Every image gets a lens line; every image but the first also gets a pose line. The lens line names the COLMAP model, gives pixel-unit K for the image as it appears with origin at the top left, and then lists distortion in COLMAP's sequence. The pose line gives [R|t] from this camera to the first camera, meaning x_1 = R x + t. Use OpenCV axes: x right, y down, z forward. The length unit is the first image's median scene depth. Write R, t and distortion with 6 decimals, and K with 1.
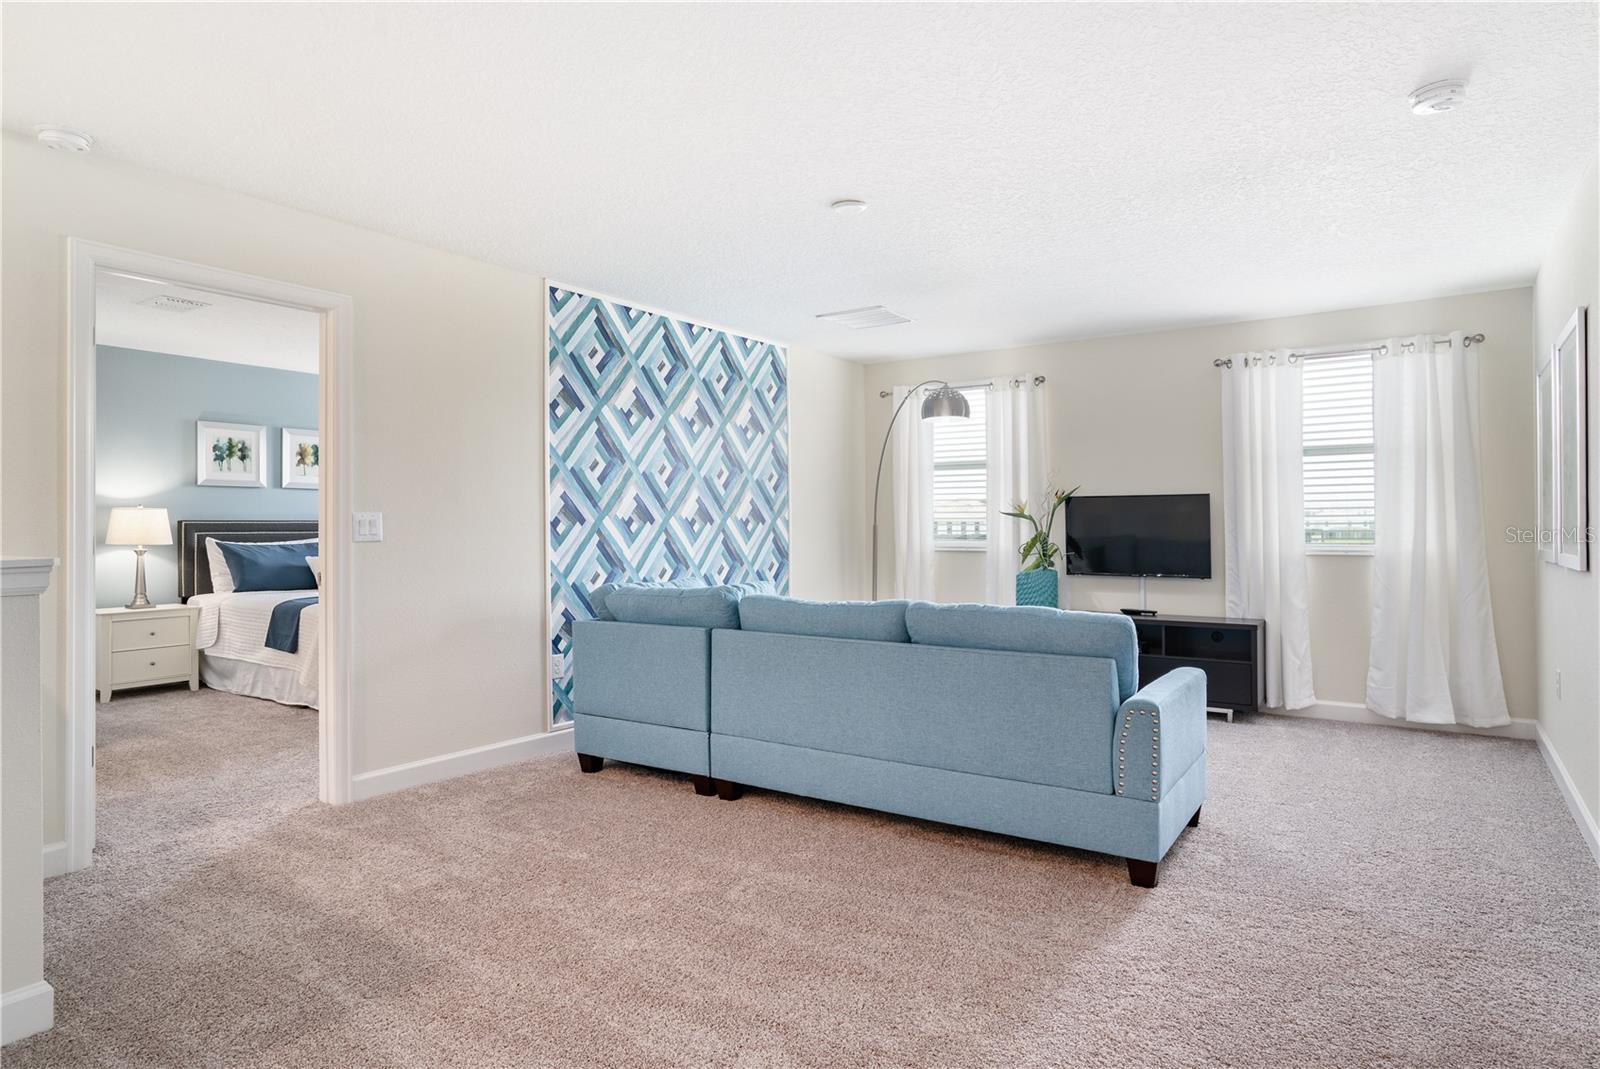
lens RADIAL K [[888.6, 0, 798.8], [0, 888.6, 523.4], [0, 0, 1]] dist [0.003854, -0.001094]
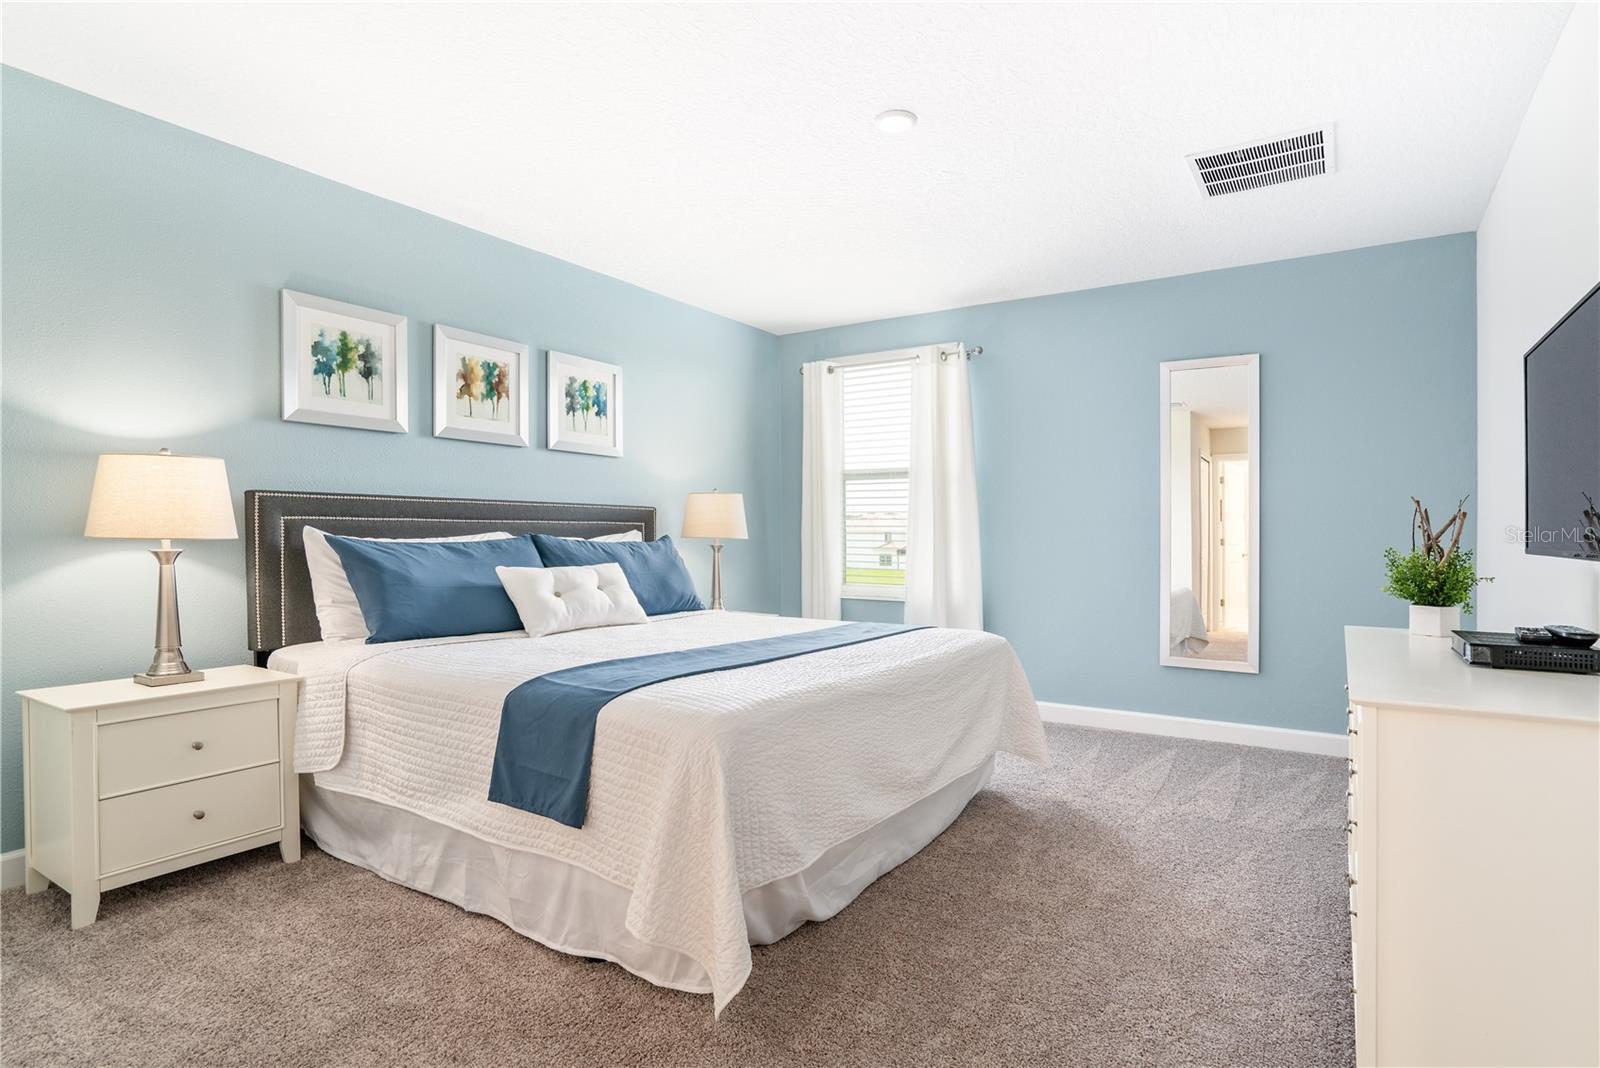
lens RADIAL K [[807.2, 0, 806.0], [0, 807.2, 551.3], [0, 0, 1]] dist [-0.016674, 0.002066]
pose [[0.999313, 0.008236, 0.036143, -0.409894], [-0.009134, 0.999652, 0.024760, 0.016176], [-0.035927, -0.025073, 0.999040, 0.555518]]
